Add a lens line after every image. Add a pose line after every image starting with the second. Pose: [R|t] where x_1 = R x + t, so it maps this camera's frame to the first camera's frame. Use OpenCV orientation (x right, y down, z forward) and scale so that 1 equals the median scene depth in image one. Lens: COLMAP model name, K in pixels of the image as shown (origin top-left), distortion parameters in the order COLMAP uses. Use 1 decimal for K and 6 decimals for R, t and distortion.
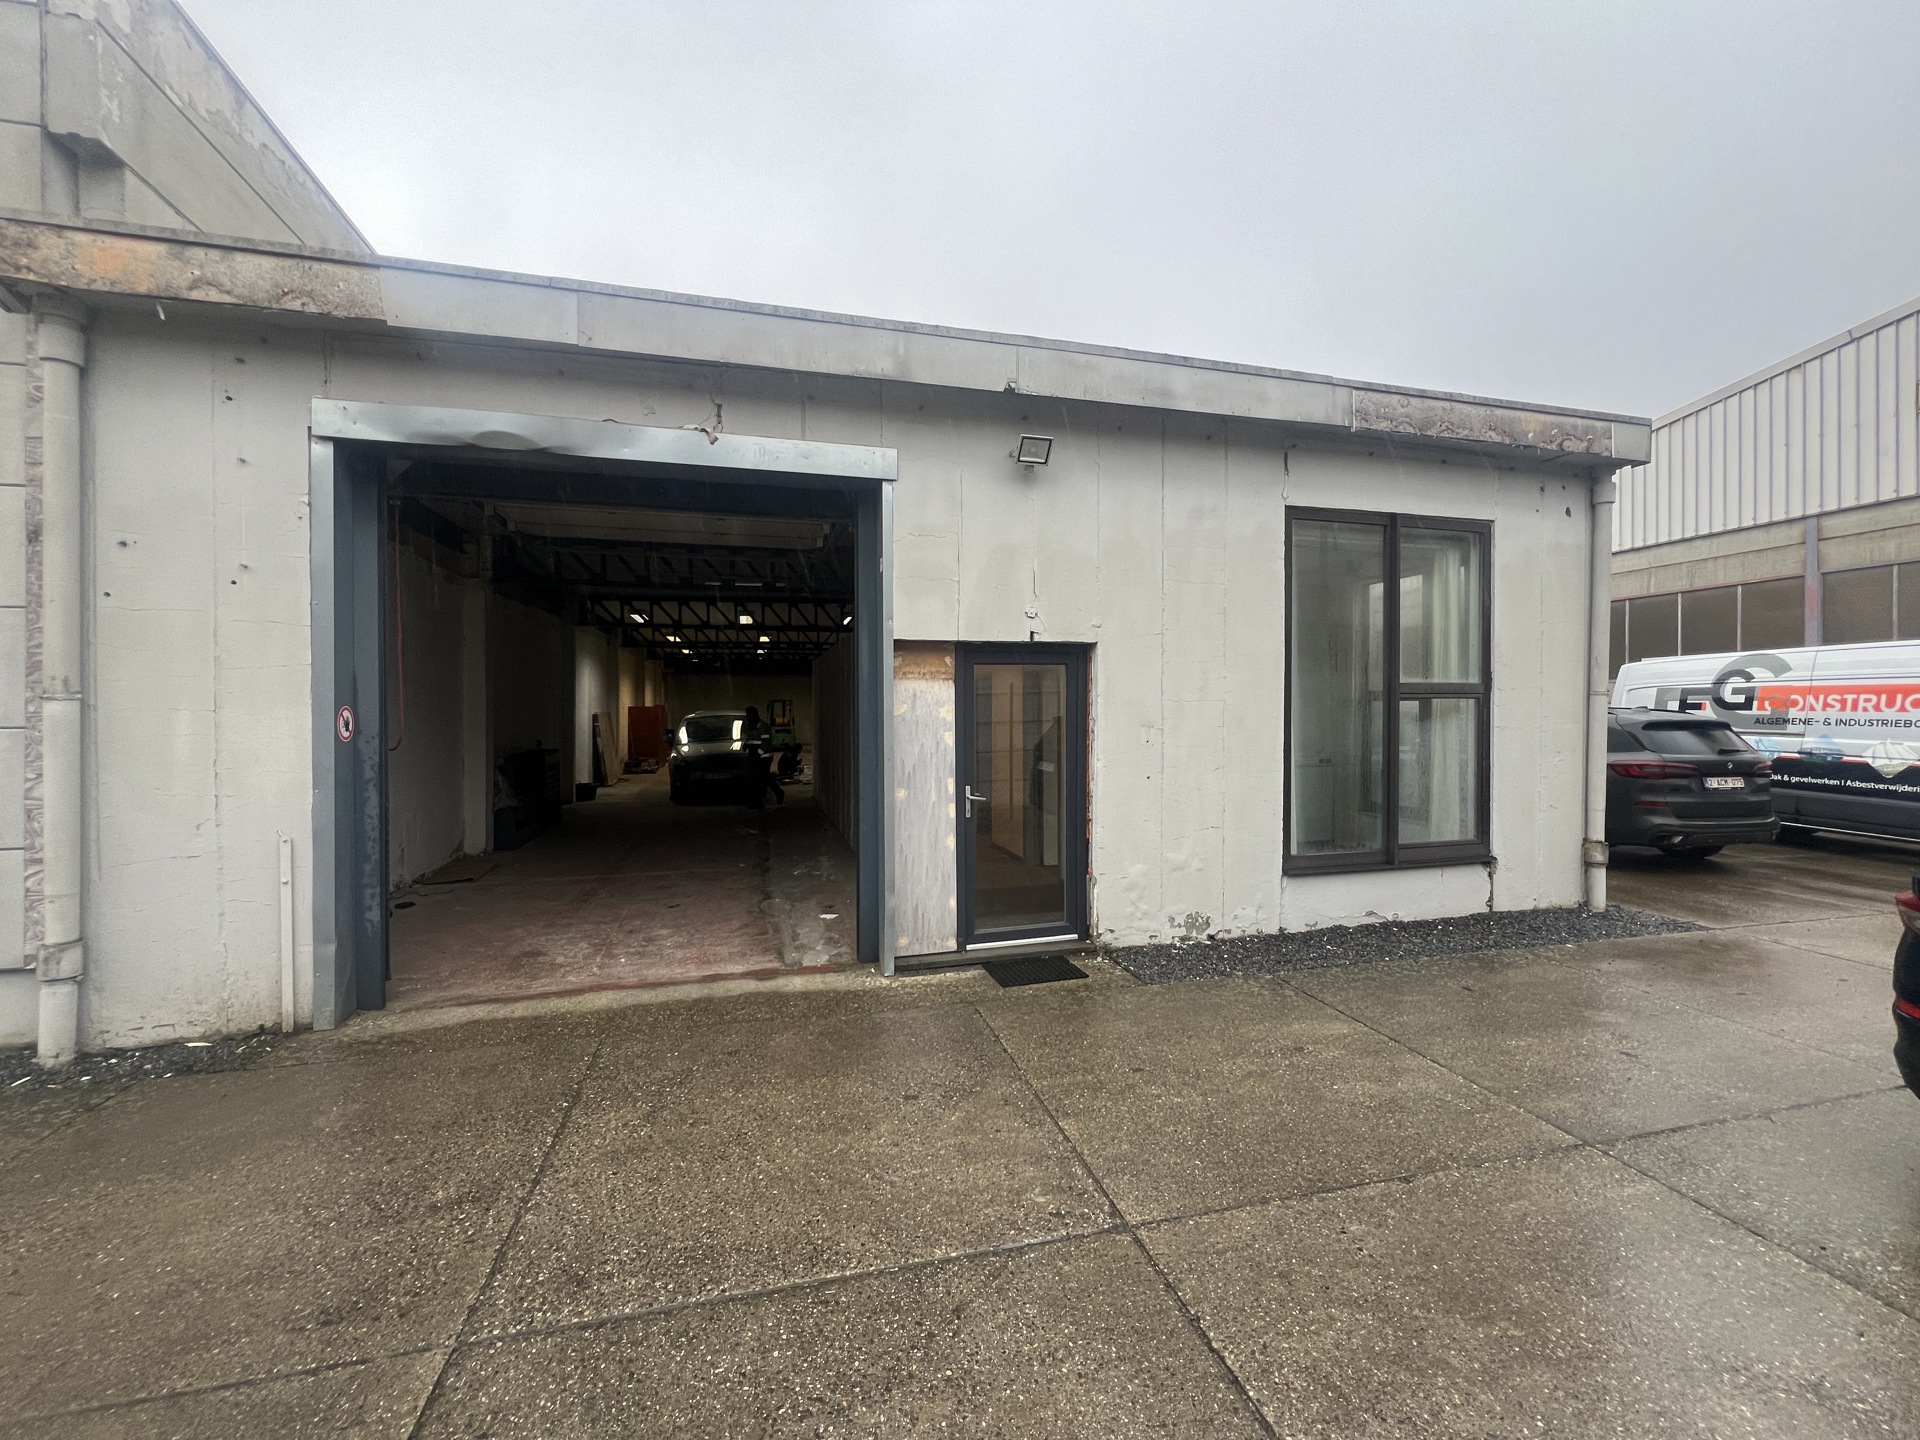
lens RADIAL K [[764.2, 0, 951.6], [0, 764.2, 713.8], [0, 0, 1]] dist [-0.001210, 0.000059]
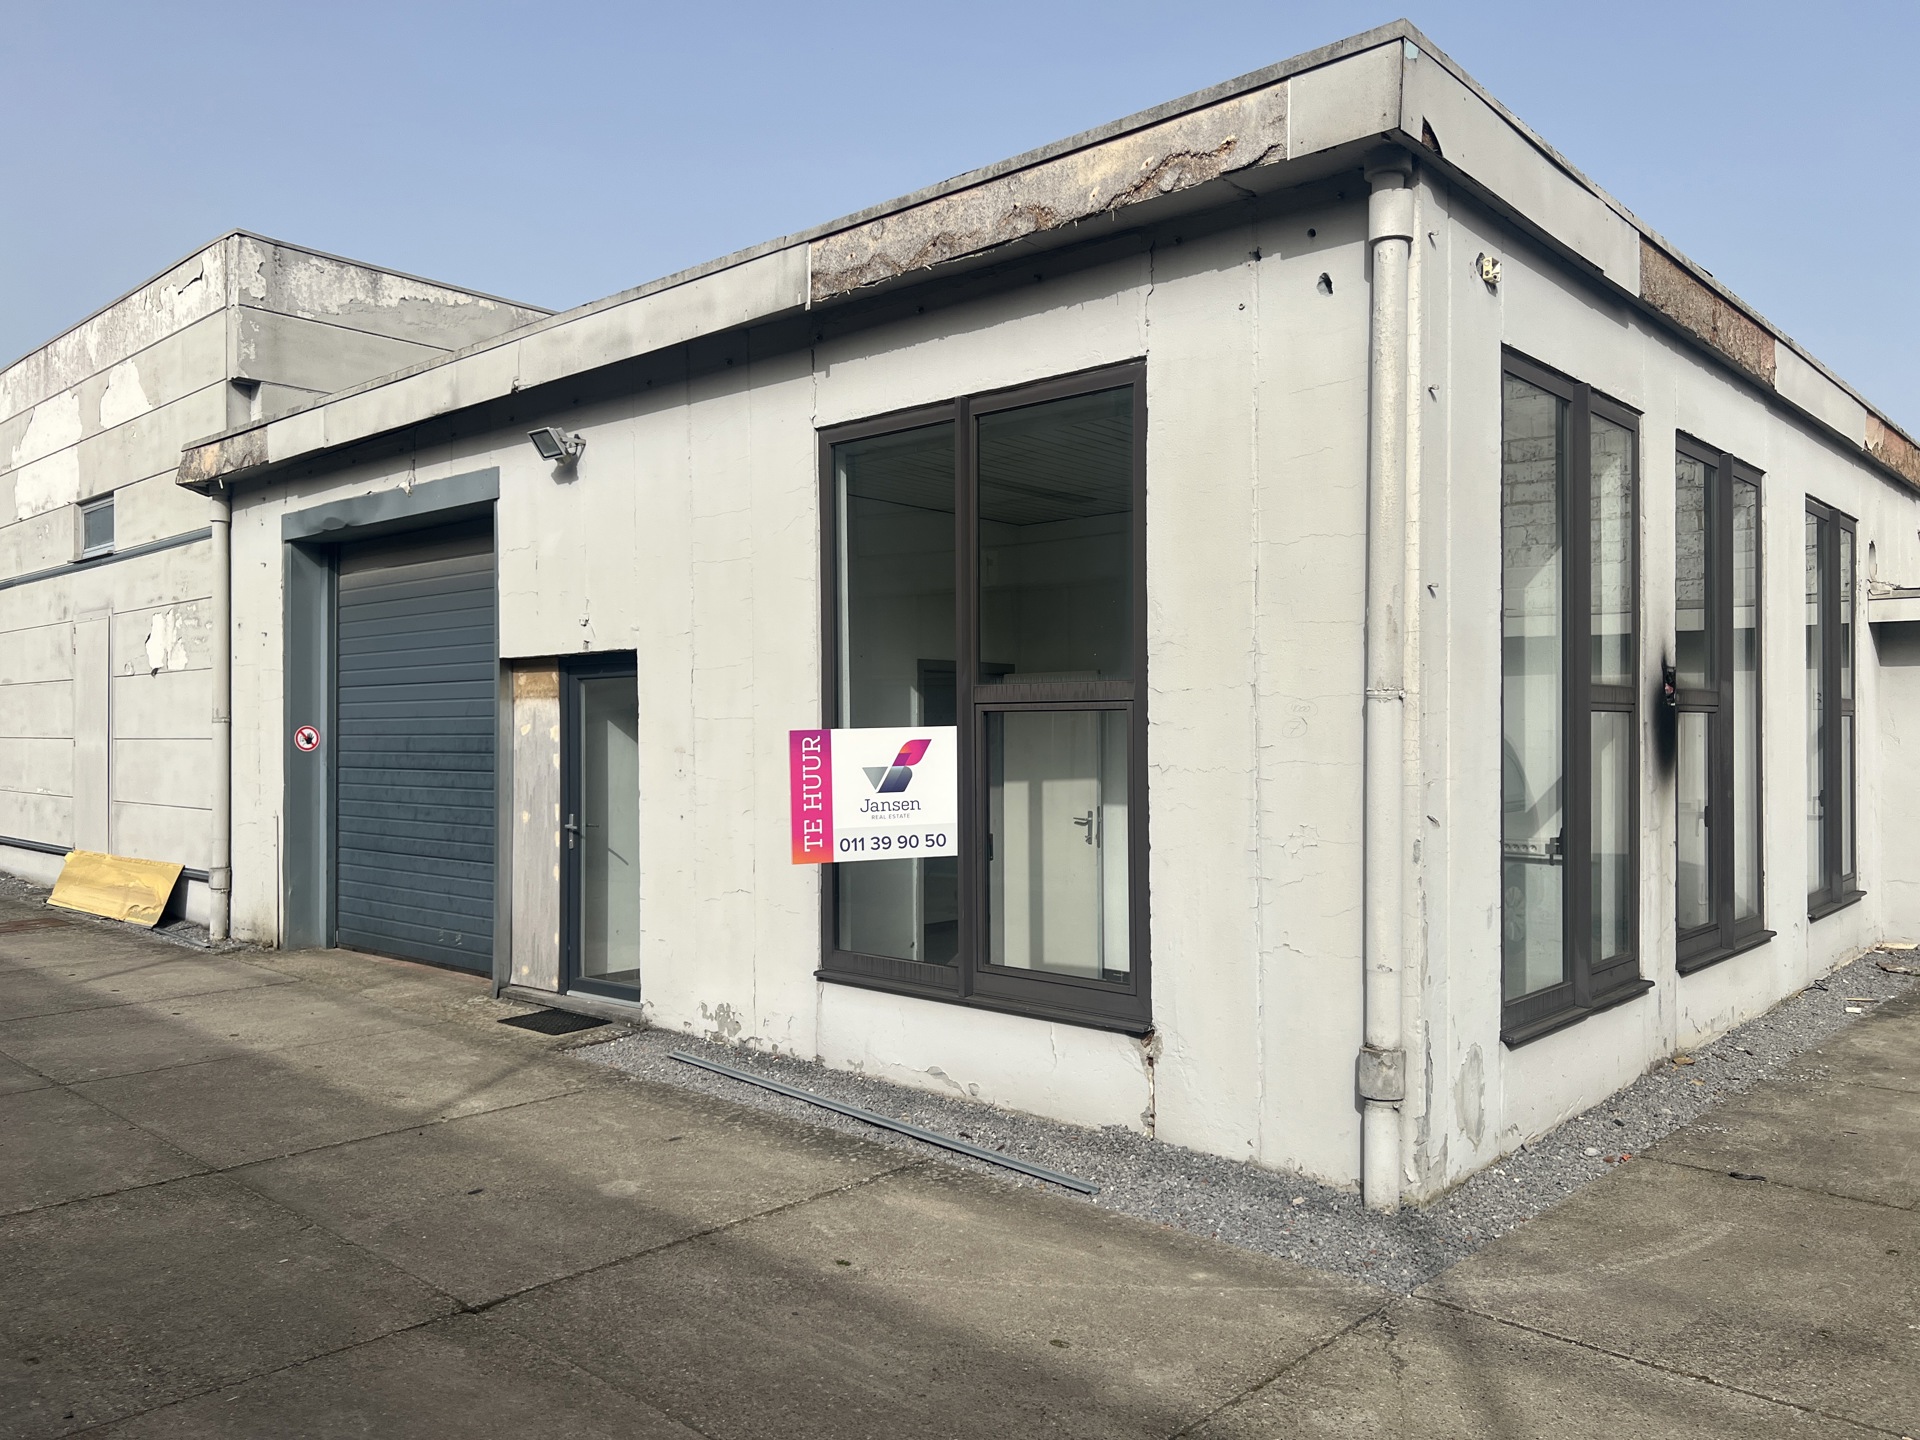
lens RADIAL K [[1434.6, 0, 960.0], [0, 1434.6, 720.0], [0, 0, 1]] dist [0.020210, -0.003726]
pose [[0.545705, -0.003512, -0.837970, 1.614224], [-0.003053, 0.999976, -0.006179, -0.007437], [0.837972, 0.005930, 0.545681, 0.430182]]
